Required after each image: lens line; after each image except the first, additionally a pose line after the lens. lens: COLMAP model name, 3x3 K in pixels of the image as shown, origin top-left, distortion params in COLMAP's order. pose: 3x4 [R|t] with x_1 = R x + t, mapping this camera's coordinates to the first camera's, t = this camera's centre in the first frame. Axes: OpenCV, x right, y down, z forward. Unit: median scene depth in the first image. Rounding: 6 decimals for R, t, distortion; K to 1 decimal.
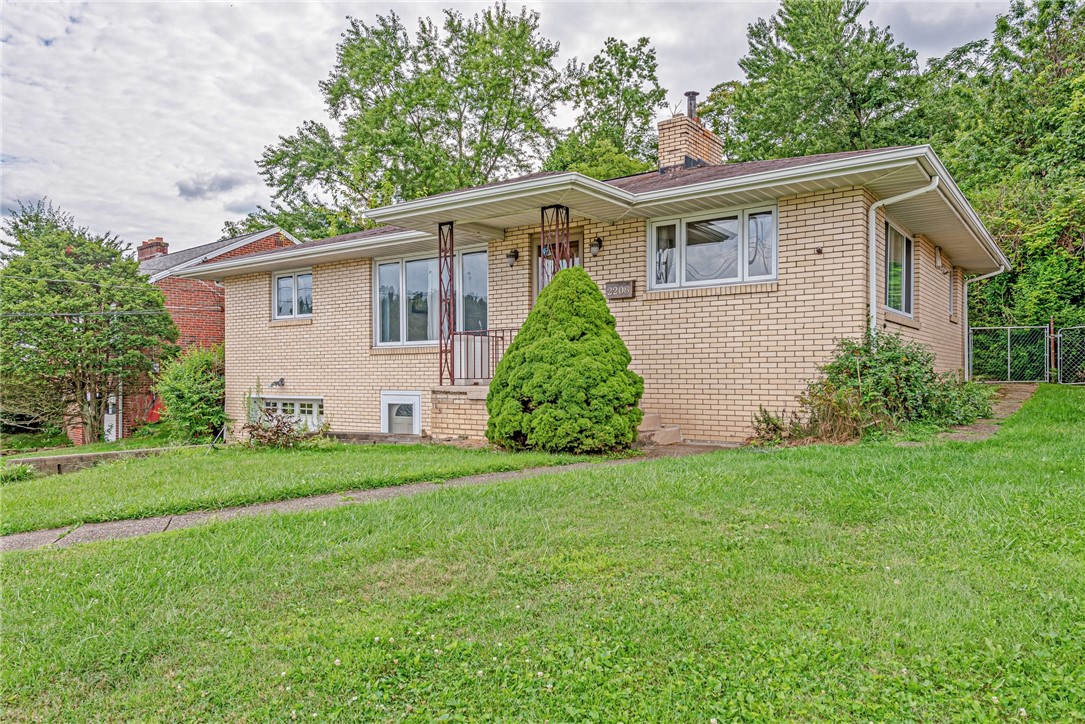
lens RADIAL K [[785.0, 0, 543.9], [0, 785.0, 386.8], [0, 0, 1]] dist [-0.002450, 0.009158]
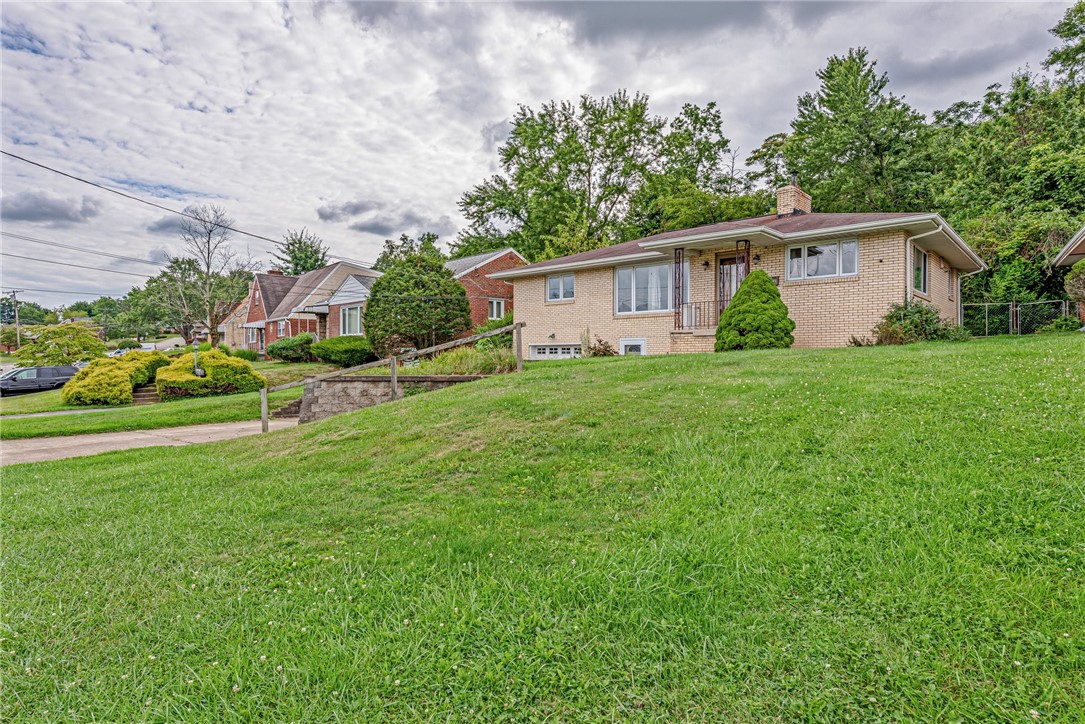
lens RADIAL K [[615.1, 0, 542.5], [0, 615.1, 362.0], [0, 0, 1]] dist [-0.000893, -0.003603]
pose [[0.993937, 0.006233, -0.109777, -0.135108], [-0.006906, 0.999960, -0.005747, 0.041431], [0.109737, 0.006470, 0.993940, -0.268112]]
